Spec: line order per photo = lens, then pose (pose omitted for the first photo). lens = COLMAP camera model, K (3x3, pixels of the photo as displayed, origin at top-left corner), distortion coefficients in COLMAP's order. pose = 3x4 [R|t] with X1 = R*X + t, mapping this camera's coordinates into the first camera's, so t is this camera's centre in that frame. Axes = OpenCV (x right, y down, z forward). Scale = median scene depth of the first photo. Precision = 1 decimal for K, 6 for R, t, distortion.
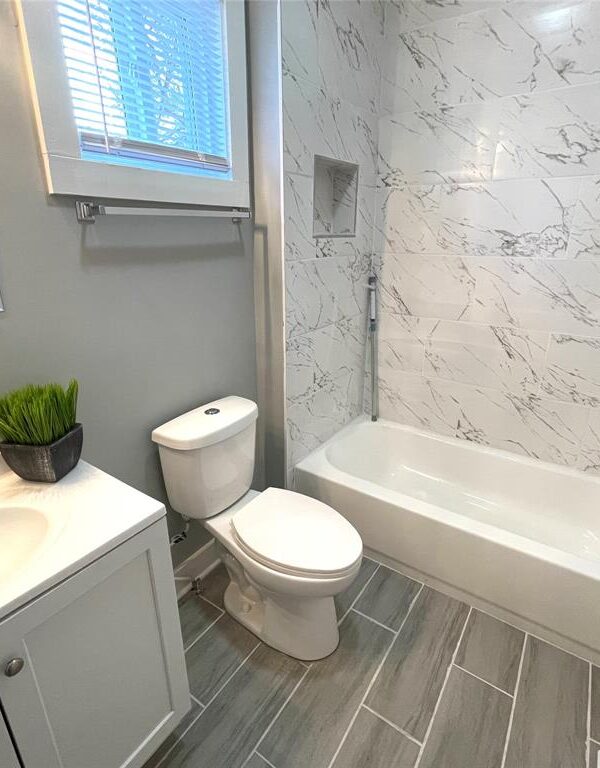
lens RADIAL K [[415.4, 0, 302.2], [0, 415.4, 381.3], [0, 0, 1]] dist [-0.005540, 0.002617]
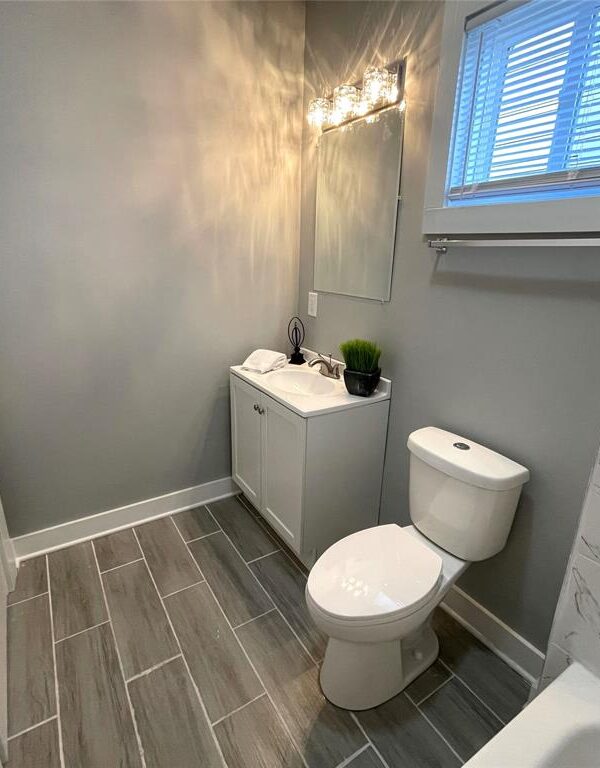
lens RADIAL K [[415.4, 0, 302.6], [0, 415.4, 385.6], [0, 0, 1]] dist [-0.005540, 0.002617]
pose [[-0.391628, 0.272407, -0.878875, 0.869679], [-0.339326, 0.845088, 0.413139, -0.378397], [0.855269, 0.460022, -0.238526, 1.015917]]
